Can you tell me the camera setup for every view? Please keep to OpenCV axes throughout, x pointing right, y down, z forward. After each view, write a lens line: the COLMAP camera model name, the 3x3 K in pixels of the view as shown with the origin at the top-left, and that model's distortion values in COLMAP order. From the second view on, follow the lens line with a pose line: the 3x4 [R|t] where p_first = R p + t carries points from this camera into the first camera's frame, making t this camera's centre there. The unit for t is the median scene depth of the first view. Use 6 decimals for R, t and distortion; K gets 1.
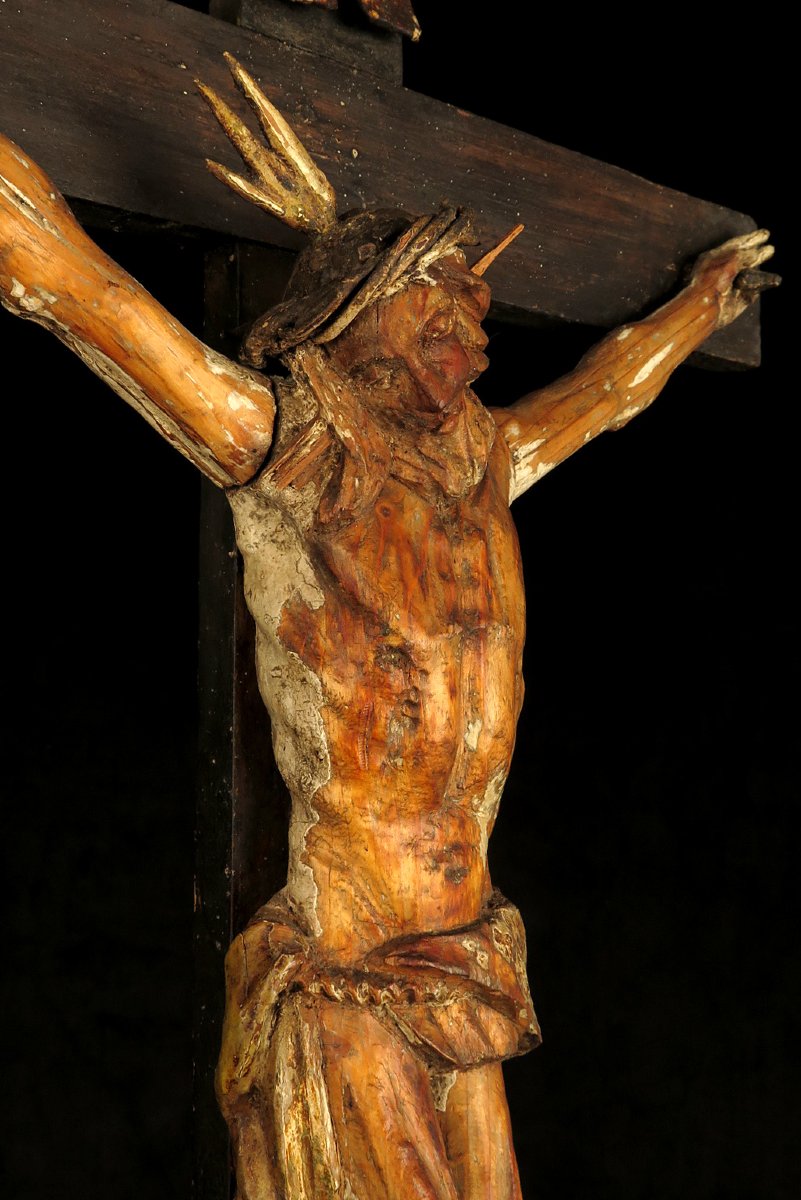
lens RADIAL K [[1369.4, 0, 391.6], [0, 1369.4, 605.4], [0, 0, 1]] dist [-0.036837, 0.000000]
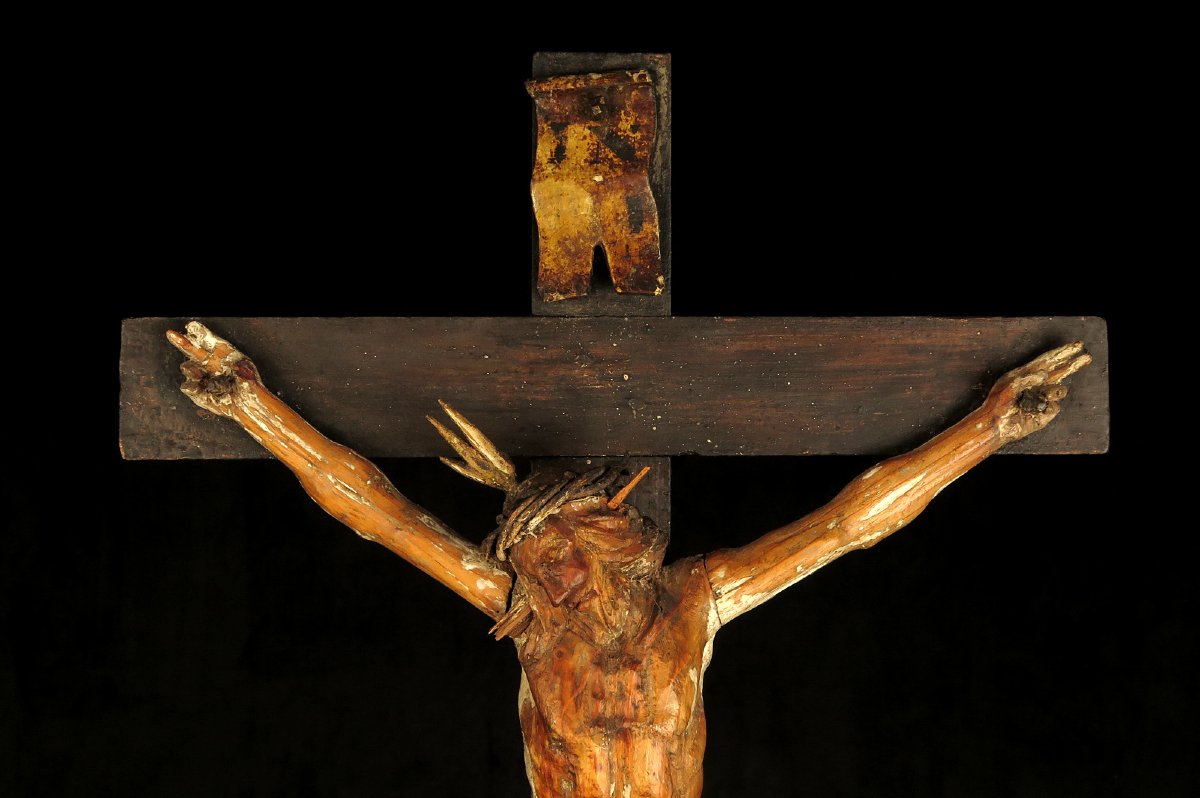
lens RADIAL K [[2079.2, 0, 606.4], [0, 2079.2, 427.8], [0, 0, 1]] dist [-0.096478, 0.000000]
pose [[0.758807, 0.025365, -0.650821, 1.618829], [0.031135, 0.996686, 0.075145, -0.515101], [0.650571, -0.077283, 0.755503, -0.796464]]
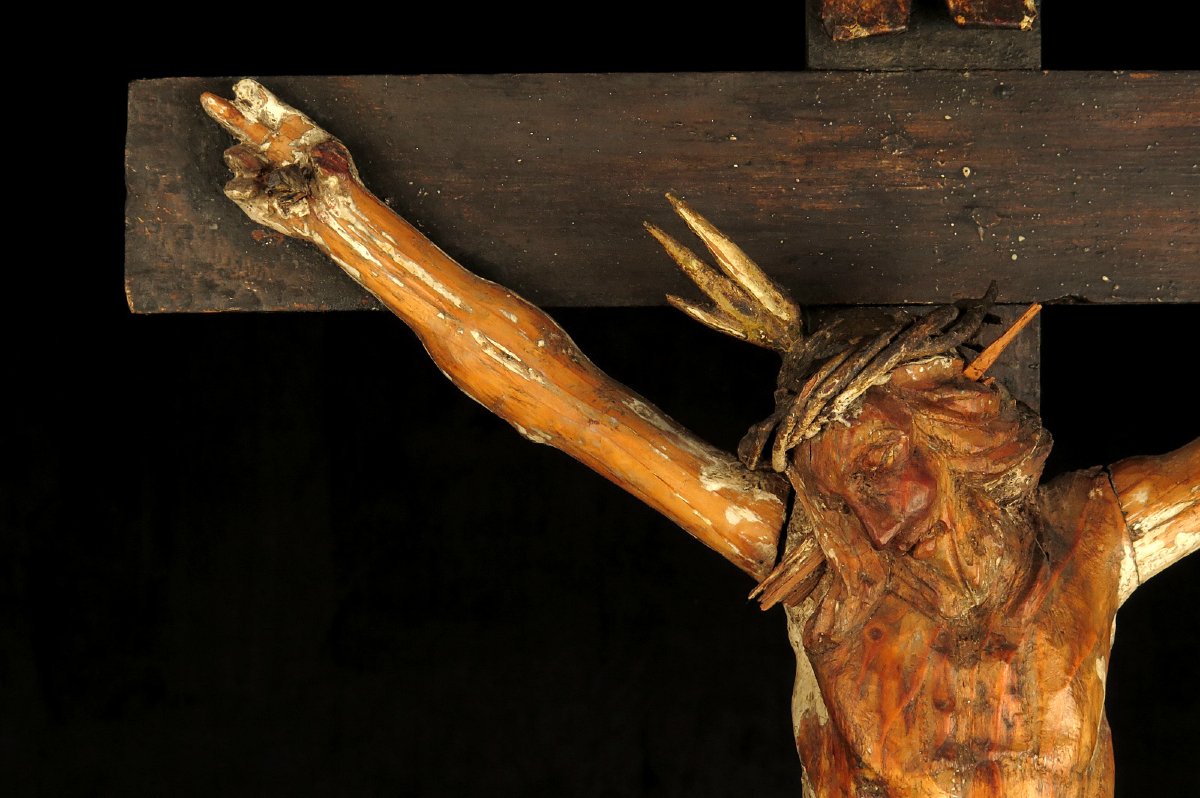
lens RADIAL K [[2079.2, 0, 609.2], [0, 2079.2, 437.9], [0, 0, 1]] dist [-0.096478, 0.000000]
pose [[0.734965, 0.029737, -0.677453, 0.815117], [0.036468, 0.995859, 0.083278, -0.325235], [0.677124, -0.085912, 0.730837, -0.152124]]
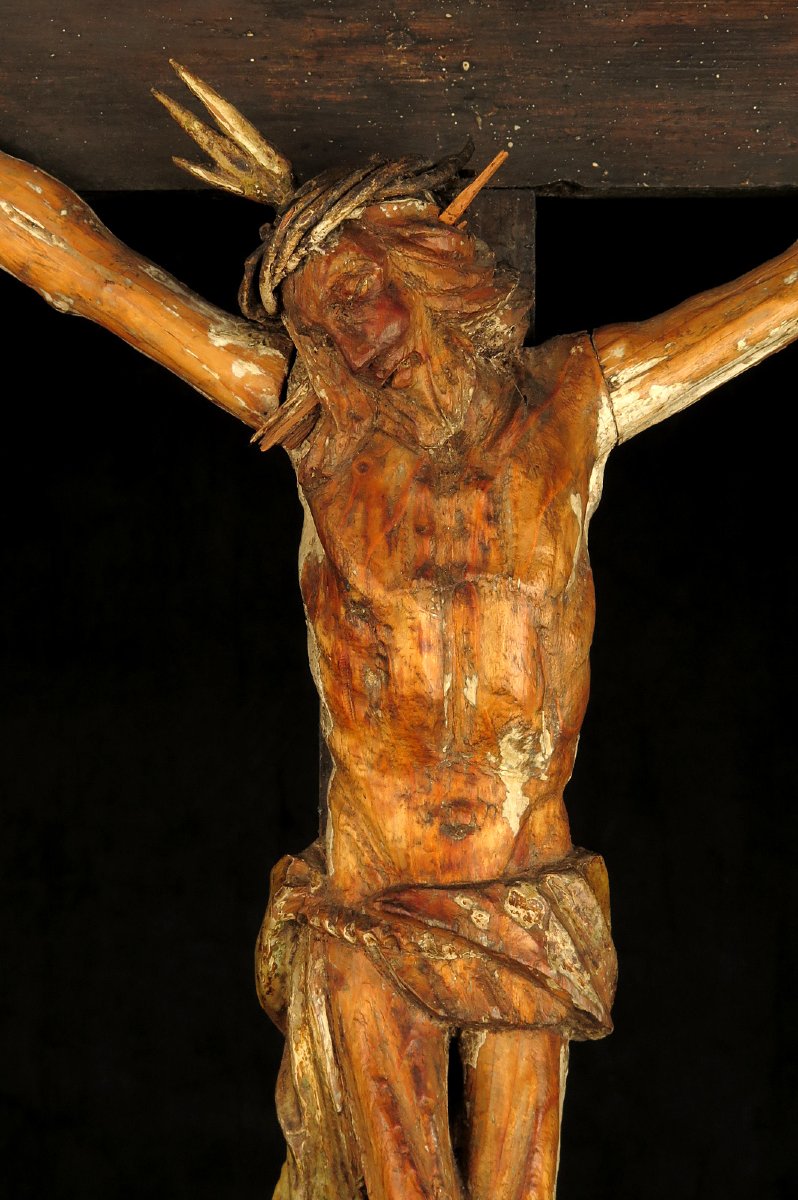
lens RADIAL K [[2079.2, 0, 403.4], [0, 2079.2, 619.1], [0, 0, 1]] dist [-0.096478, 0.000000]
pose [[0.753188, 0.024883, -0.657334, 1.021589], [0.032725, 0.996630, 0.075223, -0.070613], [0.656990, -0.078169, 0.749835, -0.139566]]
